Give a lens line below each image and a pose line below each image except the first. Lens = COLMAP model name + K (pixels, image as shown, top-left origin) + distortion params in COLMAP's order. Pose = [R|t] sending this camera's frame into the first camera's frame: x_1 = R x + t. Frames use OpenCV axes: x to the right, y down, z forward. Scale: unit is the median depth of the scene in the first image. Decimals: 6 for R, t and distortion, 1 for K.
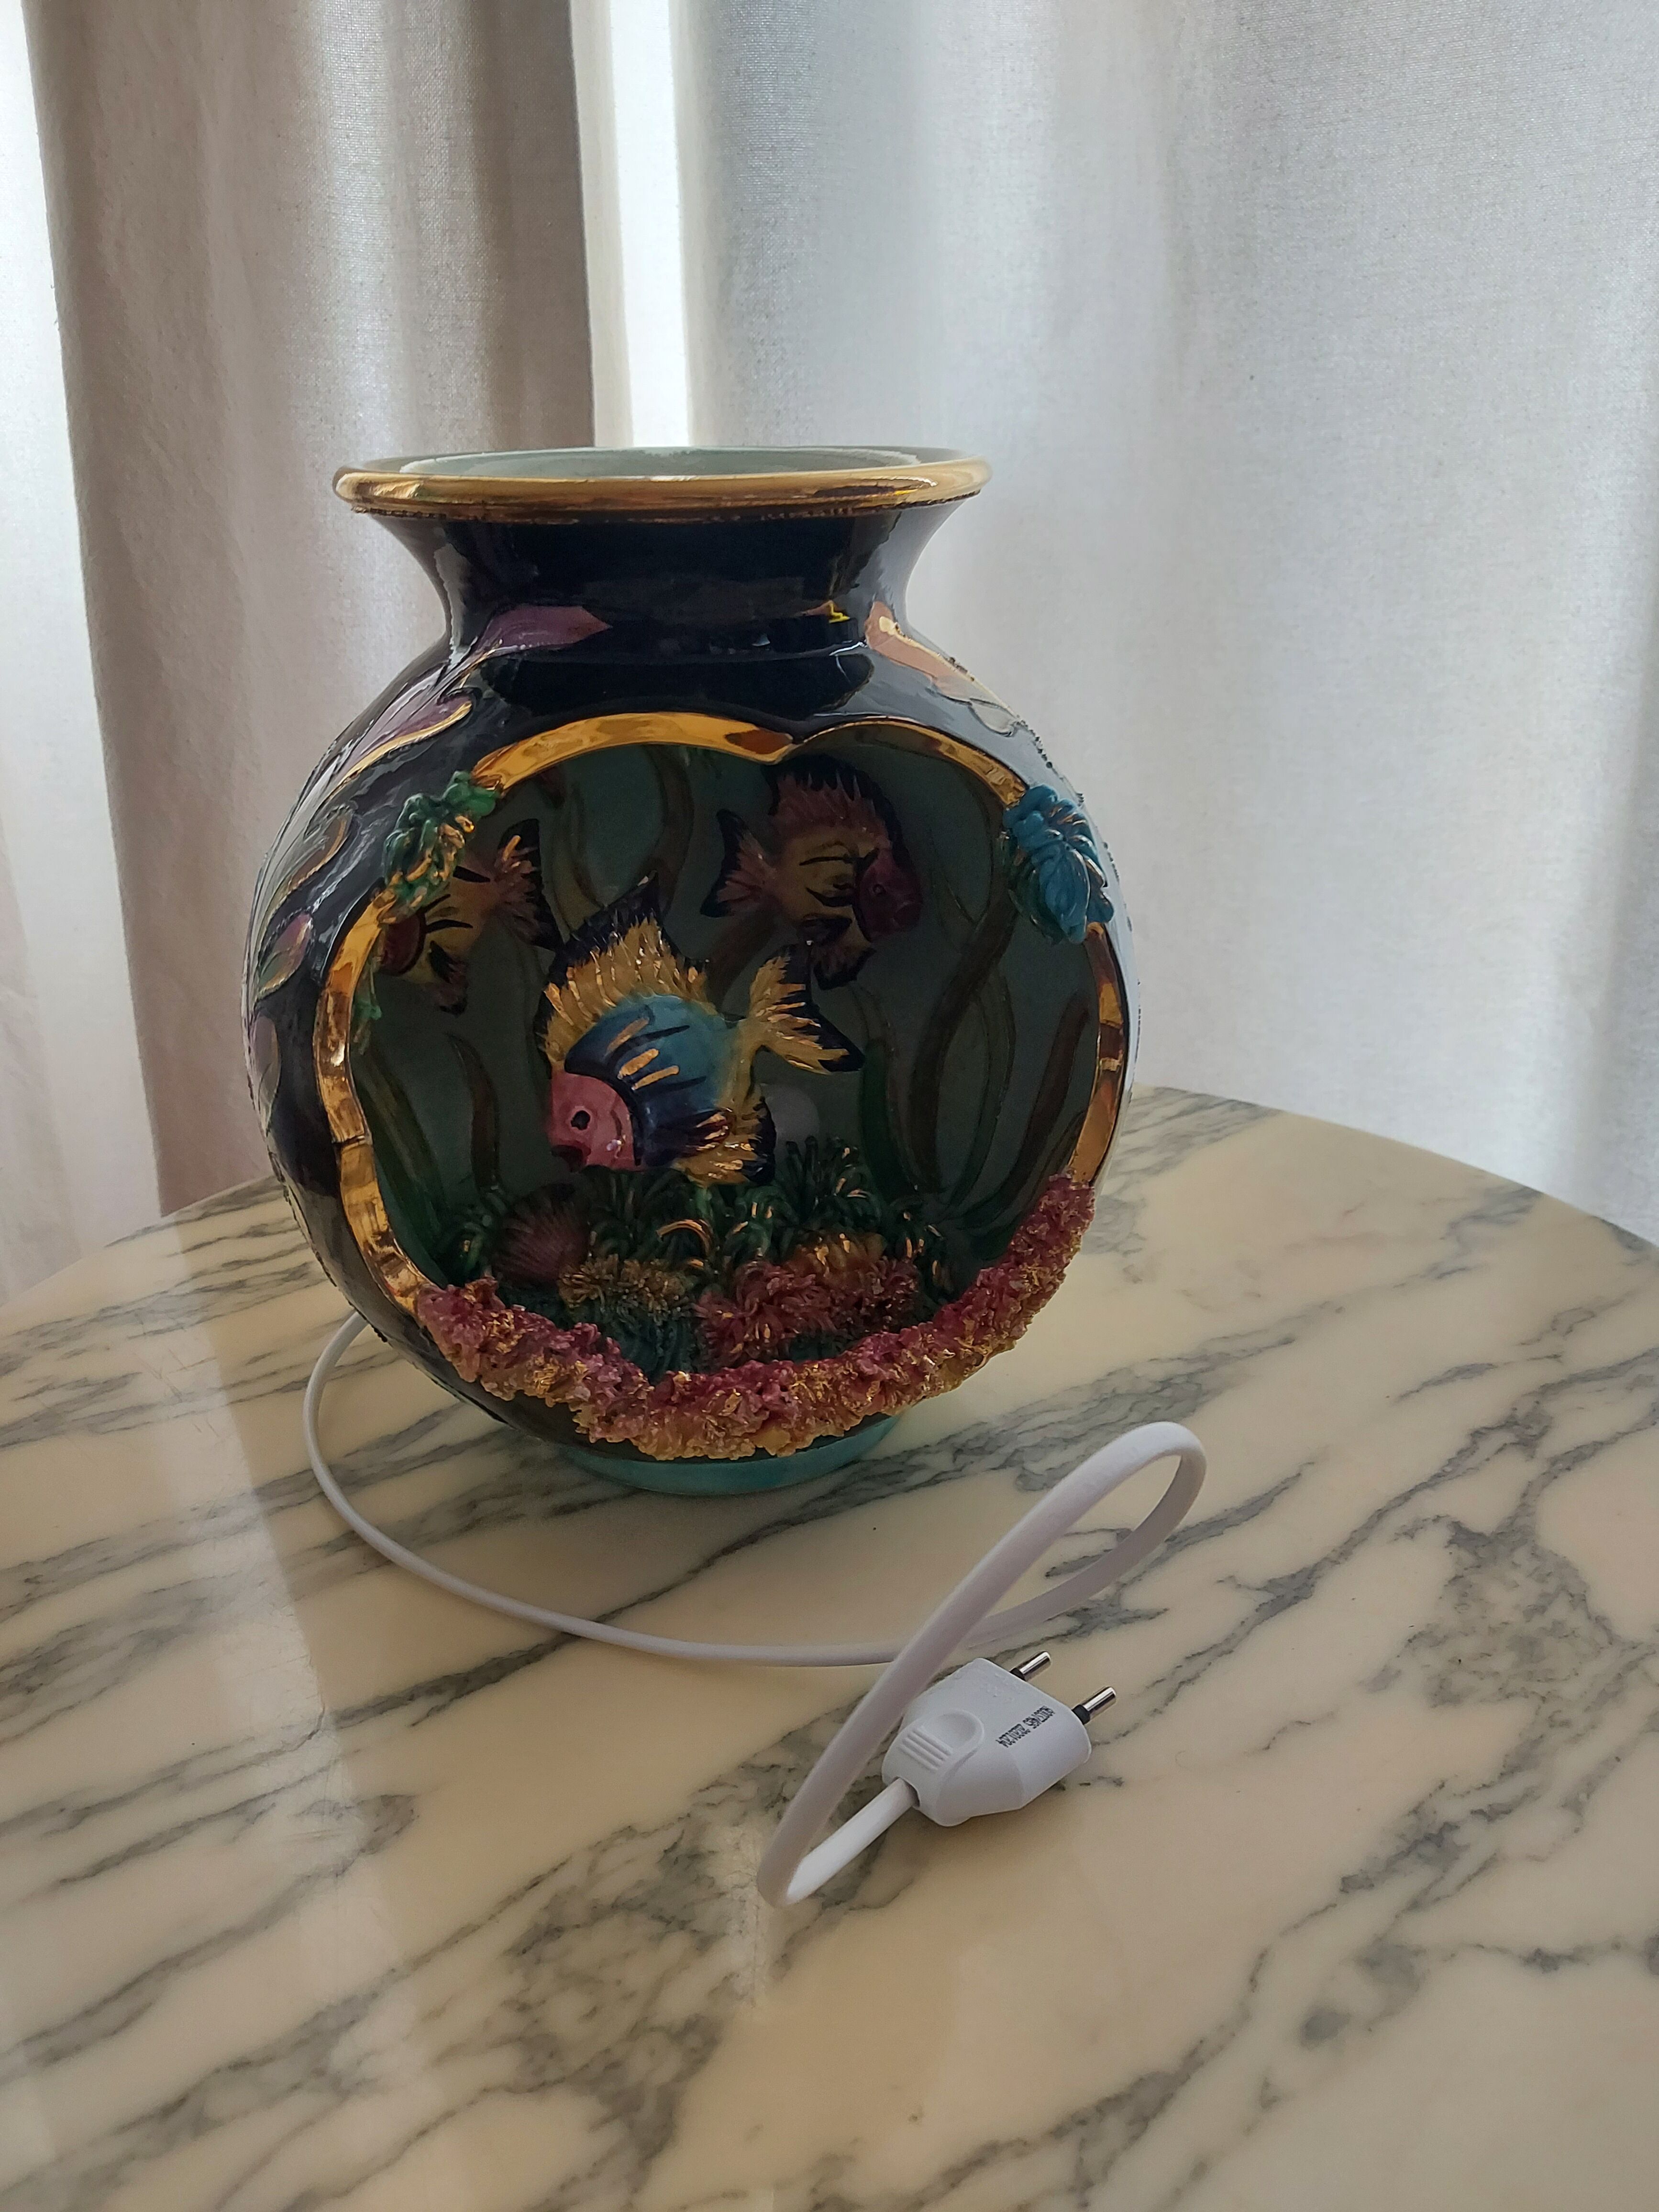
lens RADIAL K [[1624.7, 0, 834.3], [0, 1624.7, 1095.7], [0, 0, 1]] dist [0.019927, -0.052842]
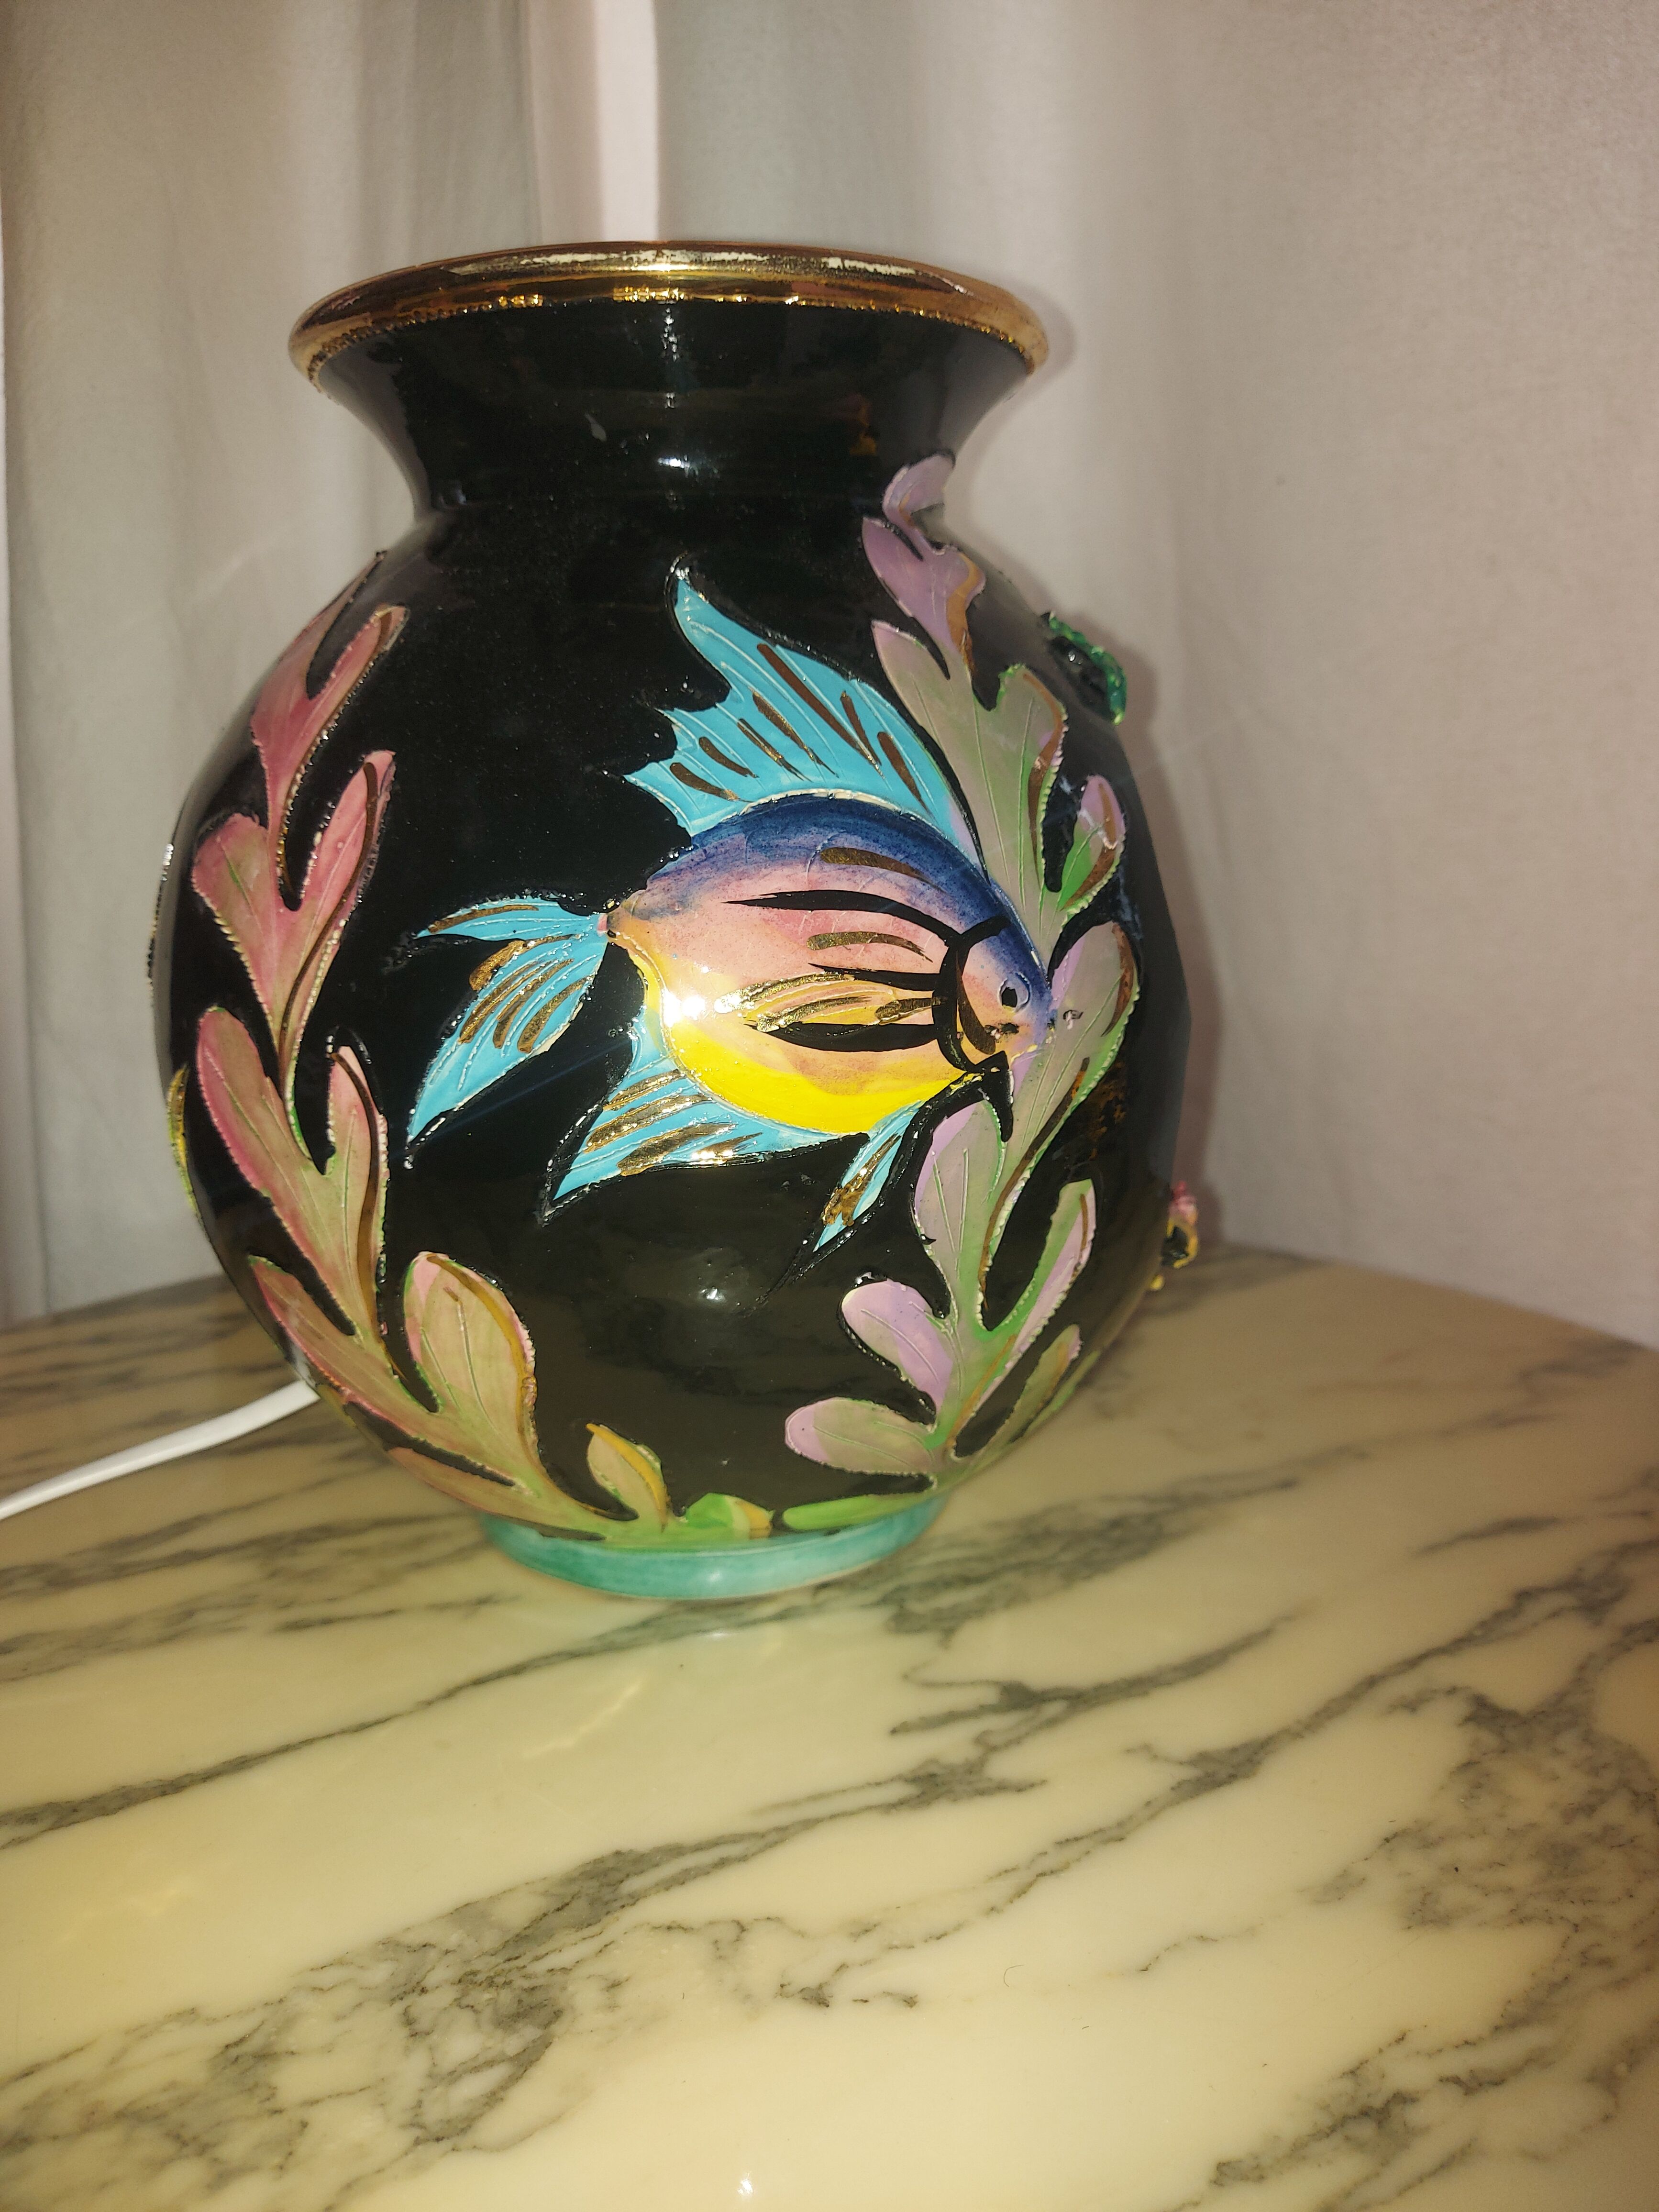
lens RADIAL K [[1624.7, 0, 856.1], [0, 1624.7, 1108.6], [0, 0, 1]] dist [0.019927, -0.052842]
pose [[0.994687, 0.014049, -0.101980, 0.174228], [-0.034153, 0.979572, -0.198172, 0.156316], [0.097112, 0.200602, 0.974848, 0.214643]]
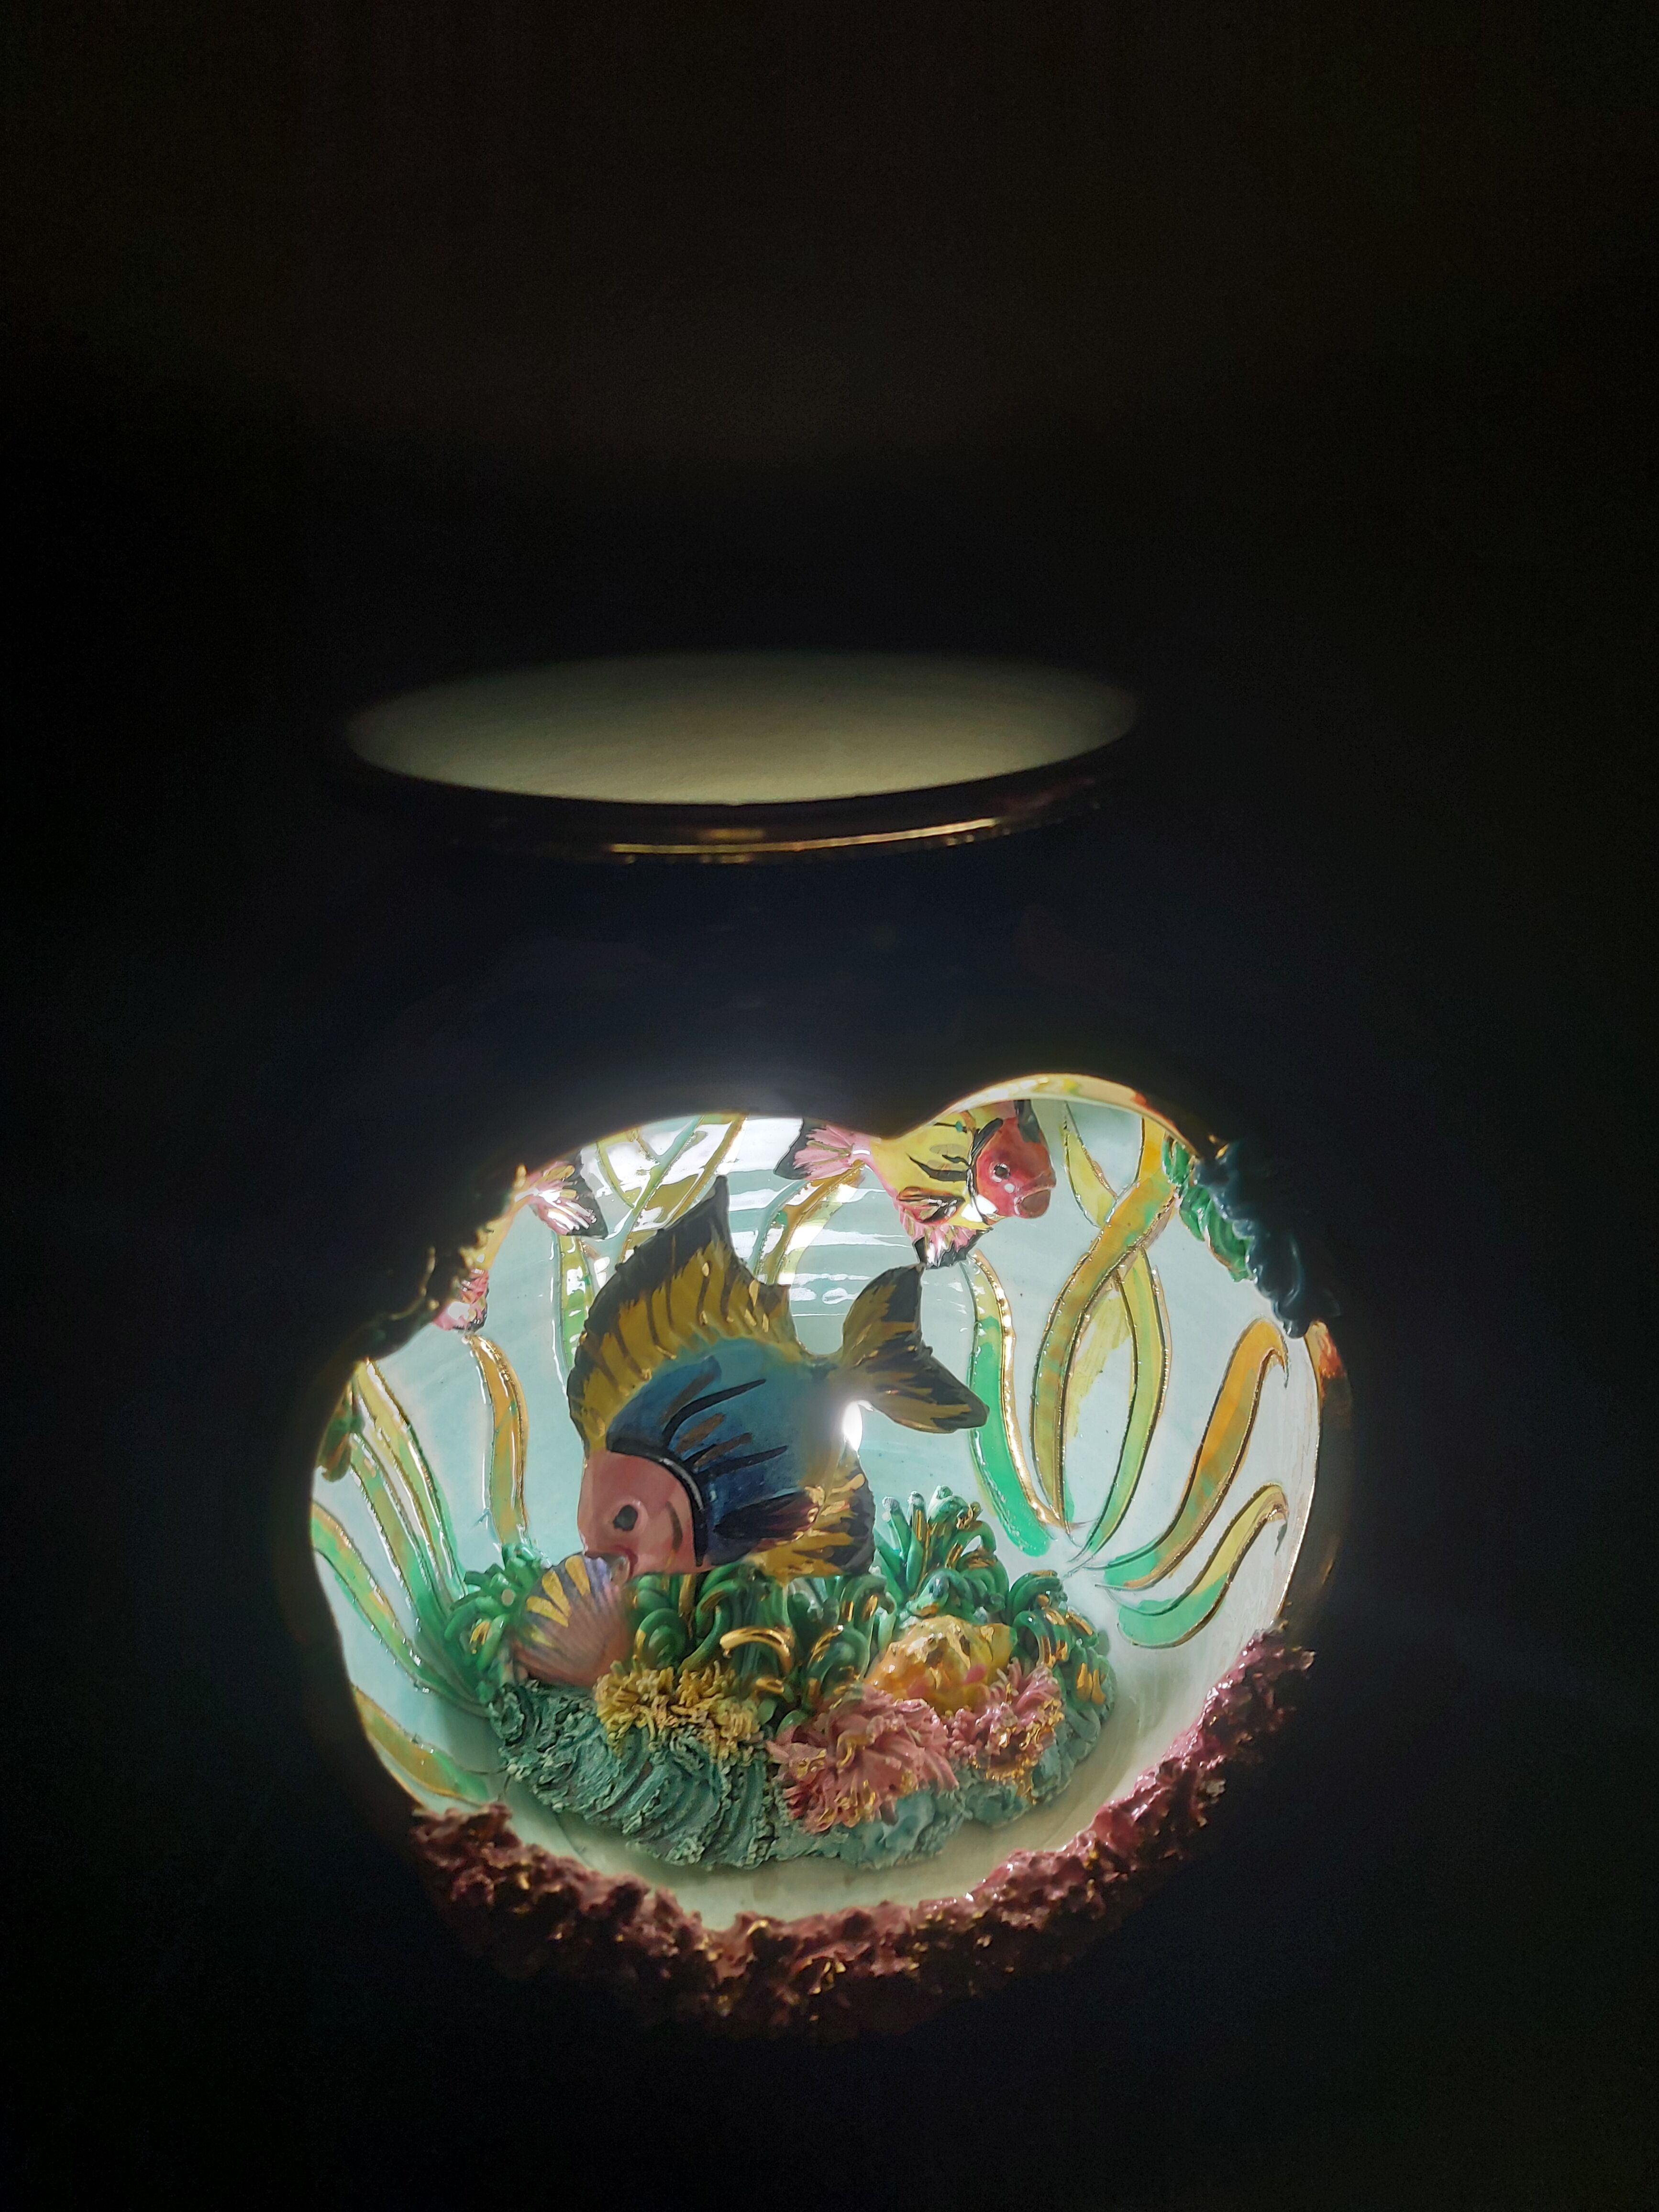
lens RADIAL K [[1624.7, 0, 828.7], [0, 1624.7, 1043.4], [0, 0, 1]] dist [0.019927, -0.052842]
pose [[0.999512, 0.002599, -0.031130, -0.035657], [-0.003402, 0.999662, -0.025766, -0.183743], [0.031052, 0.025860, 0.999183, 0.222374]]
